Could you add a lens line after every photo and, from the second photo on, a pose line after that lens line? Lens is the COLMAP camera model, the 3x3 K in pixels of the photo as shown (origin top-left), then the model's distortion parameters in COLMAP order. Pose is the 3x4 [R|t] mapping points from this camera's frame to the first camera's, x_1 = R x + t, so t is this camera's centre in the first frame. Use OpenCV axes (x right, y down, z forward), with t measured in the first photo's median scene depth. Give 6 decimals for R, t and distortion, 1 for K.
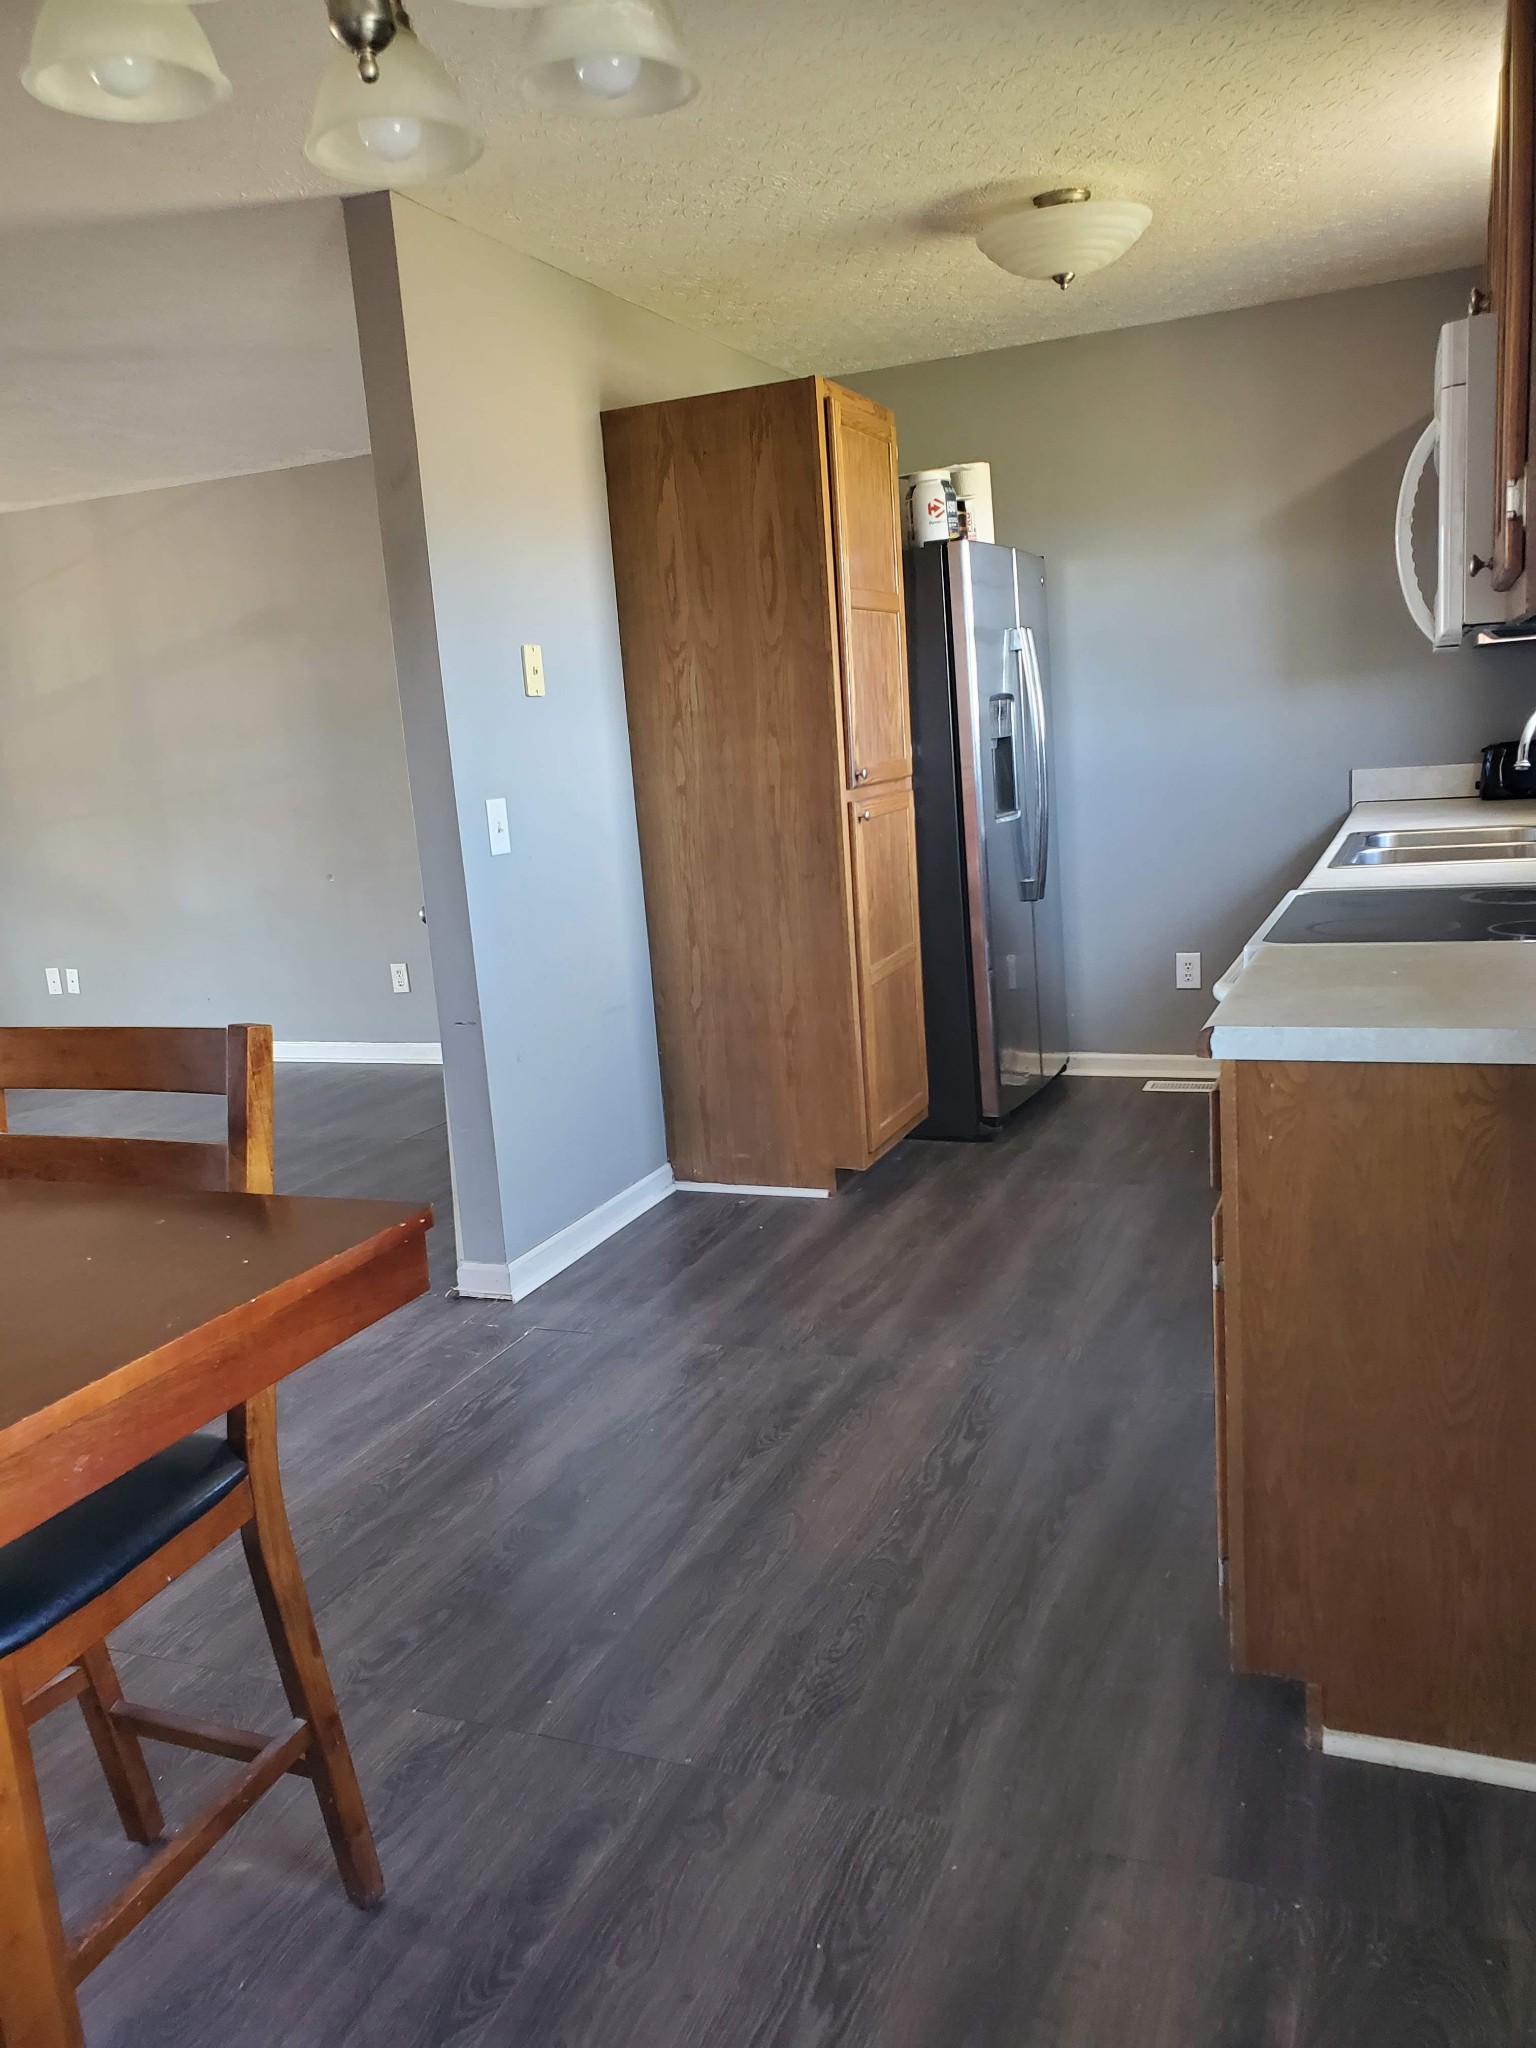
lens RADIAL K [[1589.9, 0, 768.0], [0, 1589.9, 1024.0], [0, 0, 1]] dist [0.252476, -0.632363]
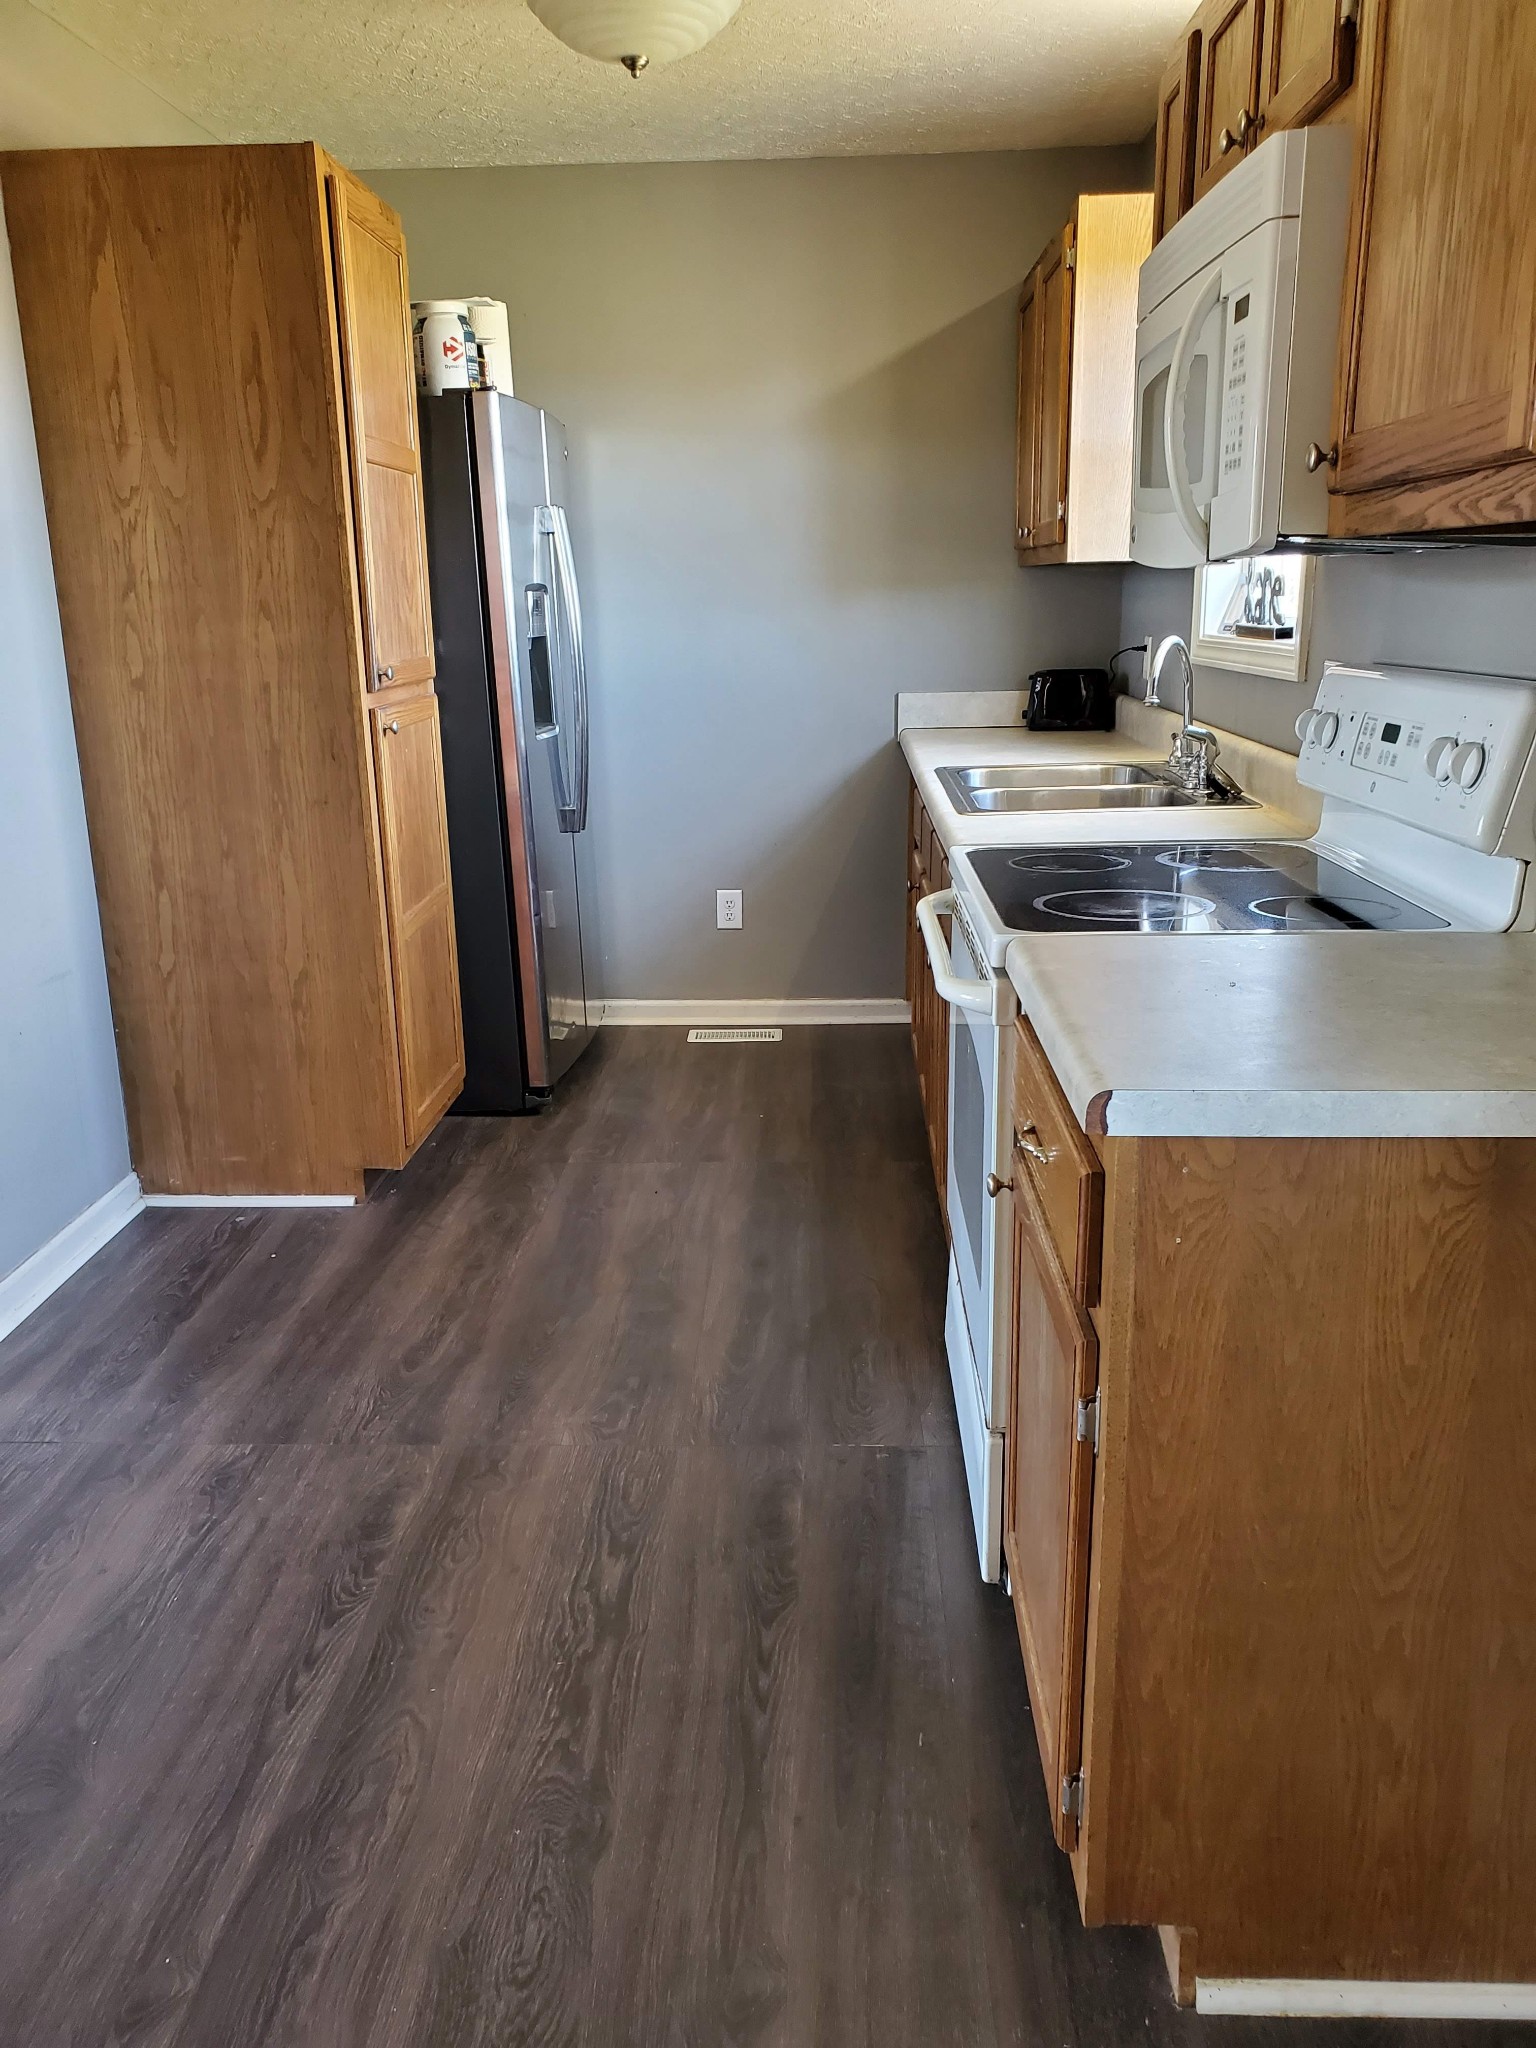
lens RADIAL K [[1610.2, 0, 766.2], [0, 1610.2, 1028.3], [0, 0, 1]] dist [0.030499, 0.003829]
pose [[0.937842, -0.036057, 0.345183, -0.046924], [0.013400, 0.997609, 0.067802, -0.033573], [-0.346803, -0.058962, 0.936083, 0.179906]]
